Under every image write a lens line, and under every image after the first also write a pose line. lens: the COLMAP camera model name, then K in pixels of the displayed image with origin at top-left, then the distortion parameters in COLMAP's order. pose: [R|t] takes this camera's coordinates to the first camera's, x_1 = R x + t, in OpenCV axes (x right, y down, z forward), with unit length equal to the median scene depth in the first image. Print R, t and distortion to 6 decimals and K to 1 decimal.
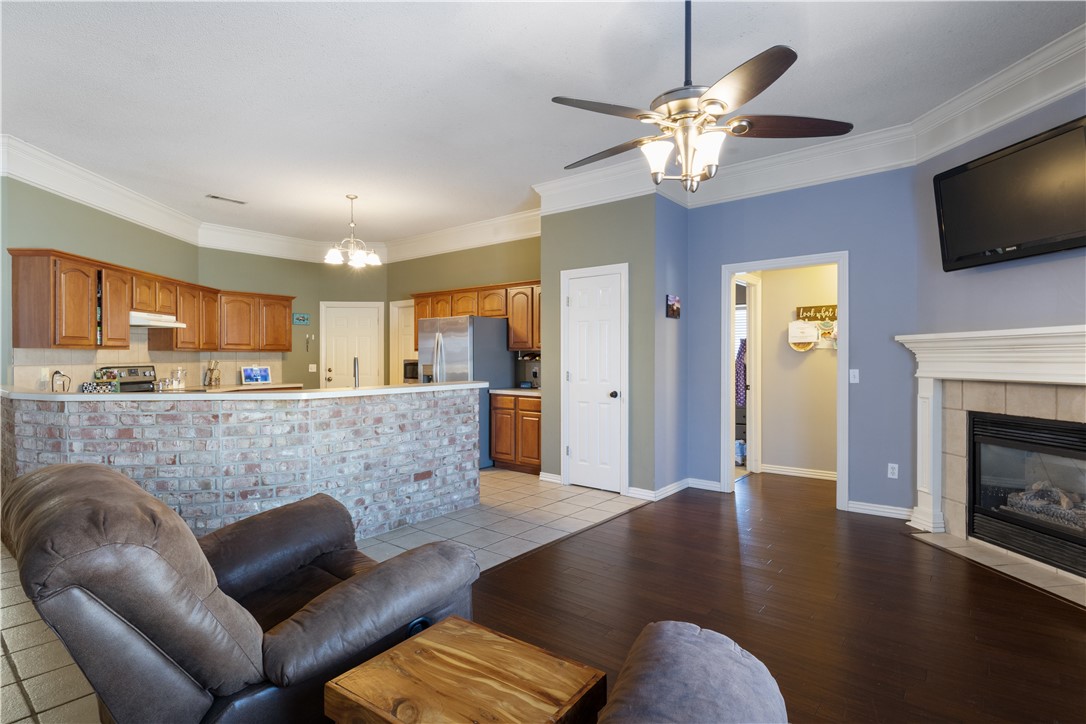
lens RADIAL K [[557.4, 0, 545.6], [0, 557.4, 358.9], [0, 0, 1]] dist [0.000737, 0.000751]
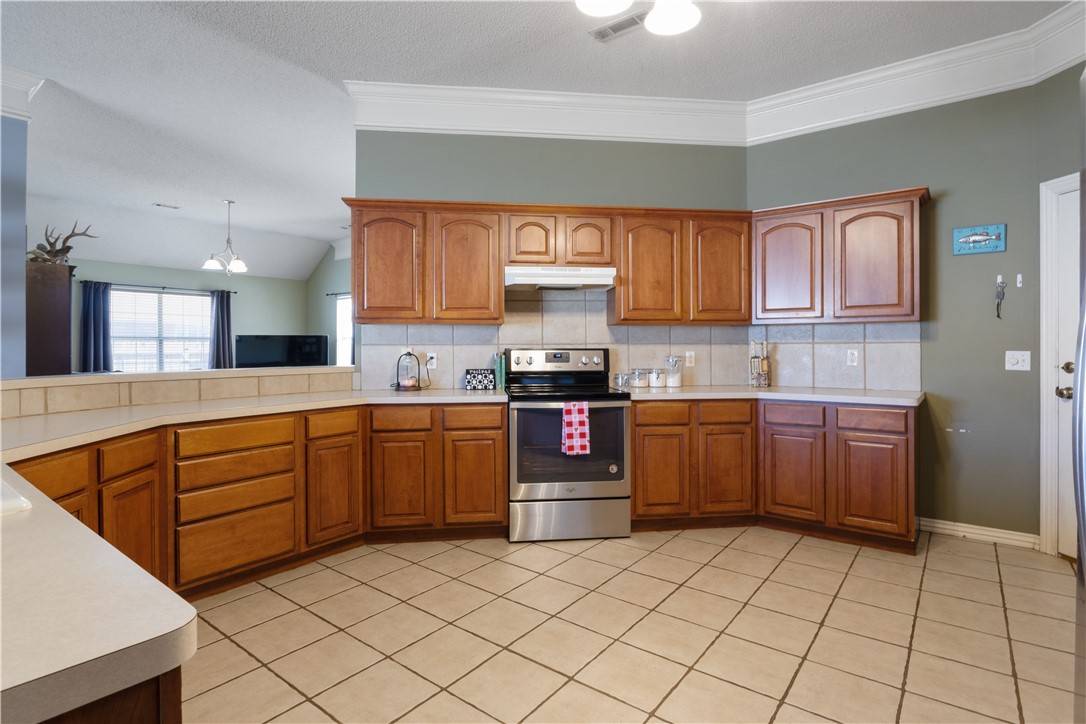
lens RADIAL K [[557.4, 0, 547.6], [0, 557.4, 353.1], [0, 0, 1]] dist [0.000737, 0.000751]
pose [[0.025516, 0.001213, -0.999674, -0.048782], [-0.004644, 0.999989, 0.001095, 0.015212], [0.999664, 0.004615, 0.025522, 0.829768]]
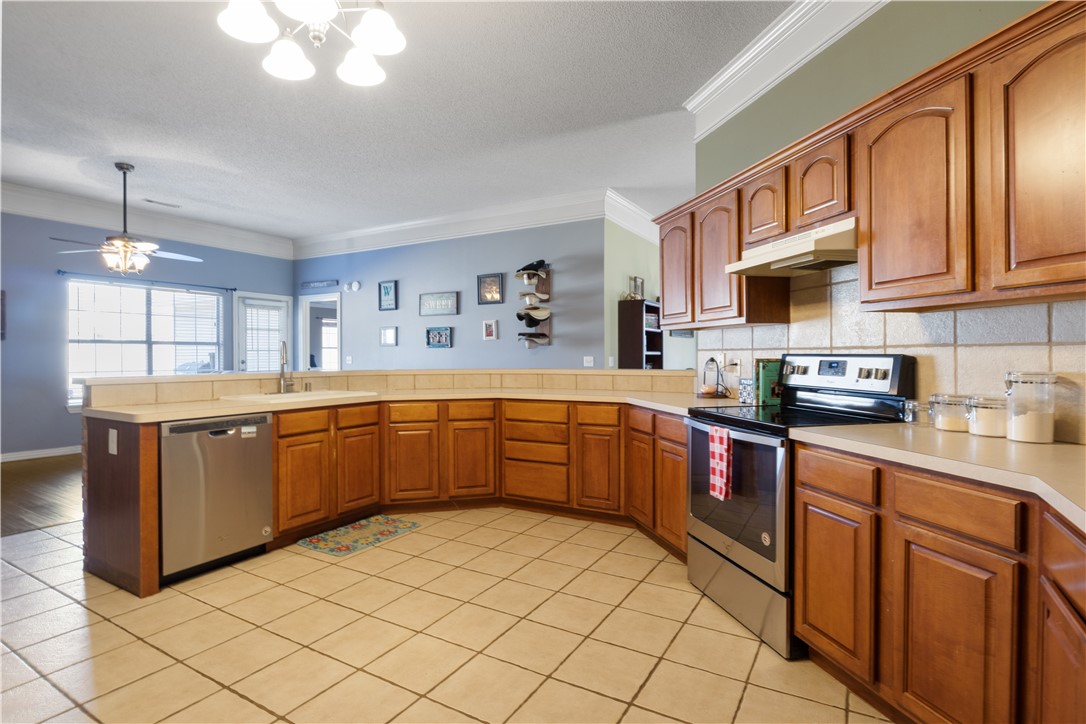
lens RADIAL K [[557.4, 0, 544.2], [0, 557.4, 358.7], [0, 0, 1]] dist [0.000737, 0.000751]
pose [[-0.991614, -0.004349, -0.129165, -0.382736], [-0.006307, 0.999871, 0.014753, 0.009712], [0.129084, 0.015444, -0.991513, 1.214396]]
